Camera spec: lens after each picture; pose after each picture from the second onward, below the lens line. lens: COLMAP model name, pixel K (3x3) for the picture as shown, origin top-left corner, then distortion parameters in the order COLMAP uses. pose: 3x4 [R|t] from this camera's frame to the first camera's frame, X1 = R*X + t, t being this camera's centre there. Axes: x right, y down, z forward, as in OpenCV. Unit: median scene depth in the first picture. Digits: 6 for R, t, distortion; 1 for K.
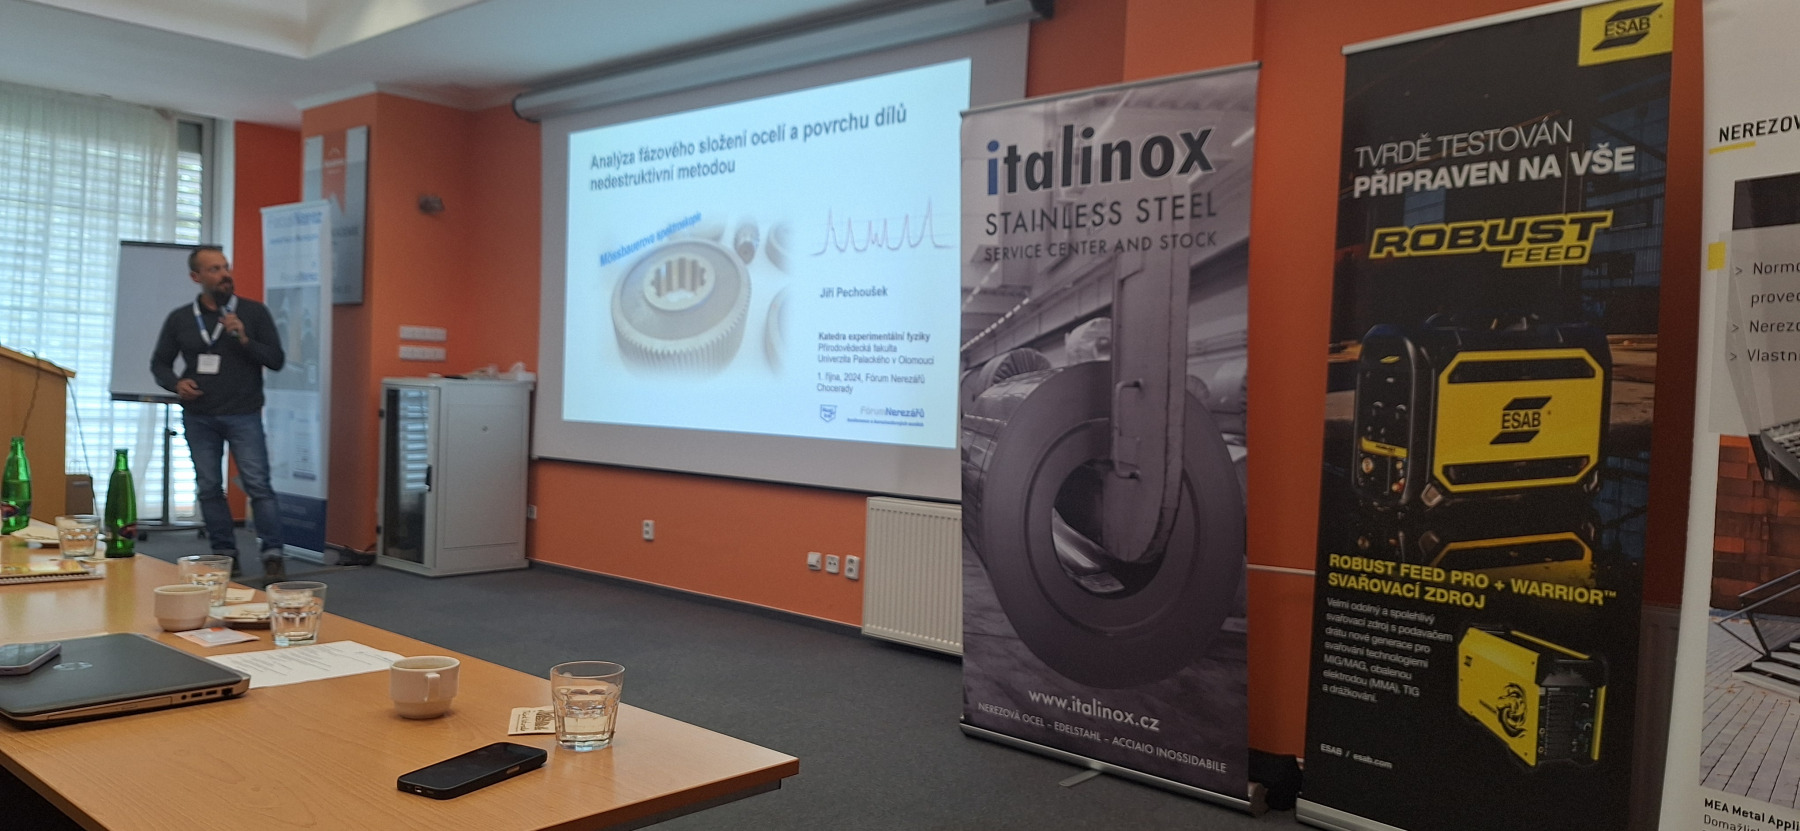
lens RADIAL K [[1273.2, 0, 900.7], [0, 1273.2, 429.5], [0, 0, 1]] dist [0.108564, -0.176538]
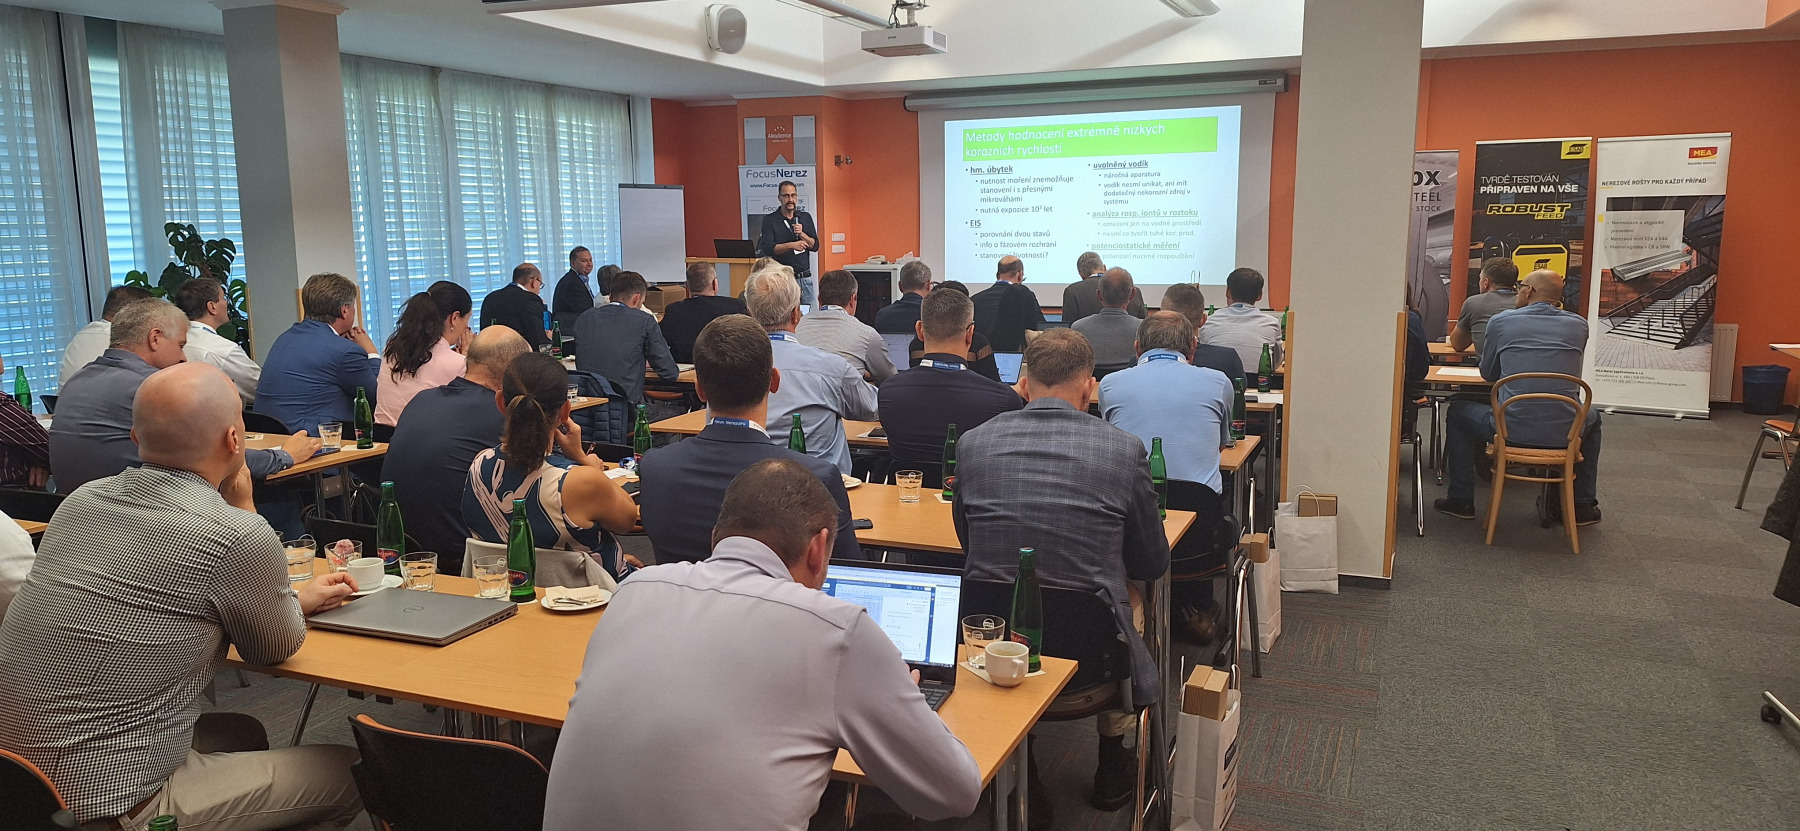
lens RADIAL K [[1273.2, 0, 900.7], [0, 1273.2, 429.5], [0, 0, 1]] dist [0.108564, -0.176538]
pose [[0.947218, -0.092434, 0.306977, -1.846782], [0.051056, 0.988806, 0.140198, -0.123502], [-0.316500, -0.117125, 0.941334, -1.429506]]
